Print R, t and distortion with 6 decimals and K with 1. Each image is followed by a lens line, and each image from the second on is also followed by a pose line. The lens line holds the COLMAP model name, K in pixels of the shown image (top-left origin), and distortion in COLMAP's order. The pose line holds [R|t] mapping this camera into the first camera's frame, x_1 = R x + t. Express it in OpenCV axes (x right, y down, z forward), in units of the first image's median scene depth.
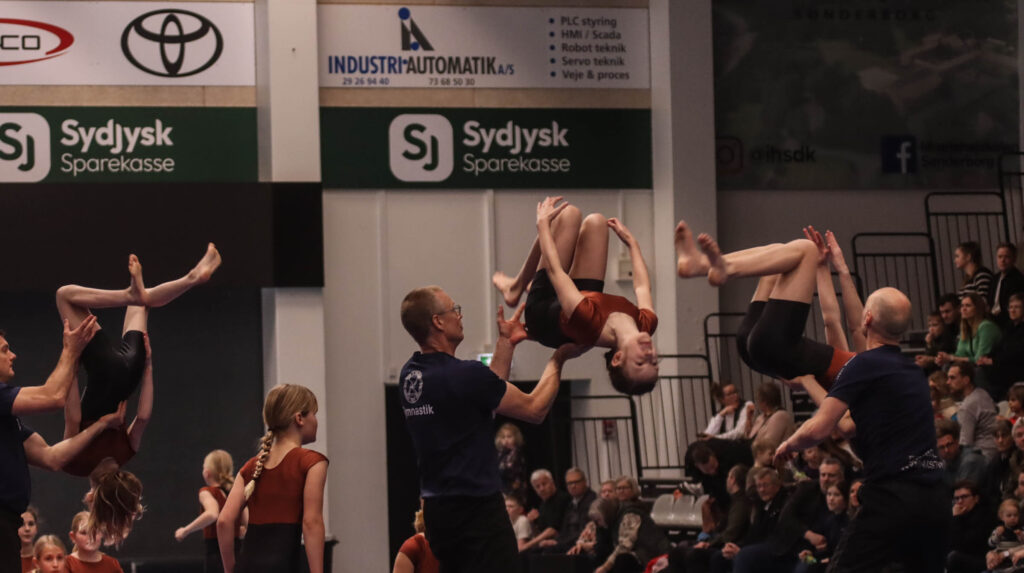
lens RADIAL K [[5247.6, 0, 512.3], [0, 5247.6, 288.5], [0, 0, 1]] dist [0.427354, 0.000000]
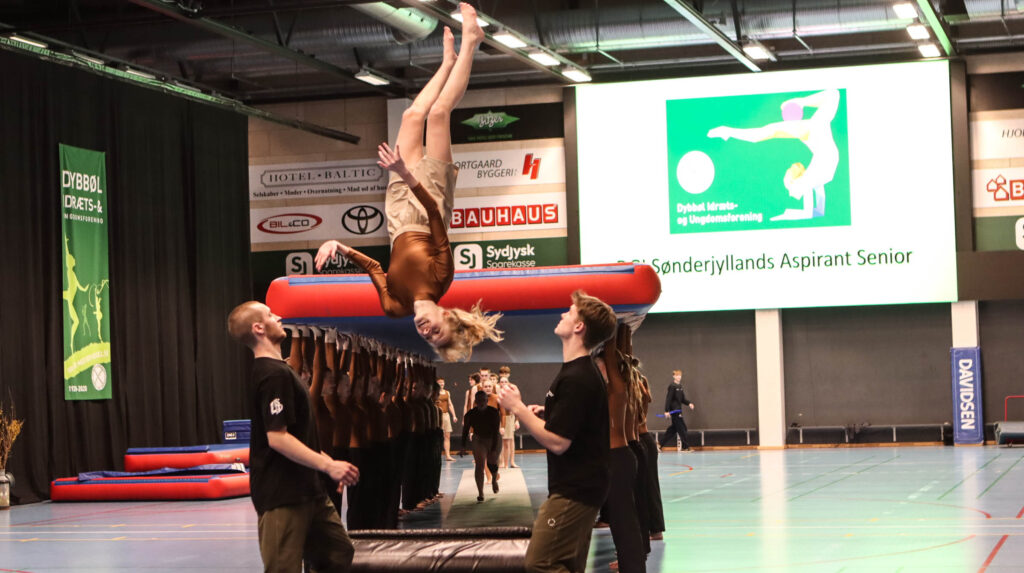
lens RADIAL K [[2336.5, 0, 512.7], [0, 2336.5, 283.2], [0, 0, 1]] dist [-0.199457, 0.000000]
pose [[0.780359, -0.026707, -0.624761, 0.636975], [0.027160, 0.999592, -0.008806, -0.006631], [0.624742, -0.010097, 0.780766, 0.212768]]
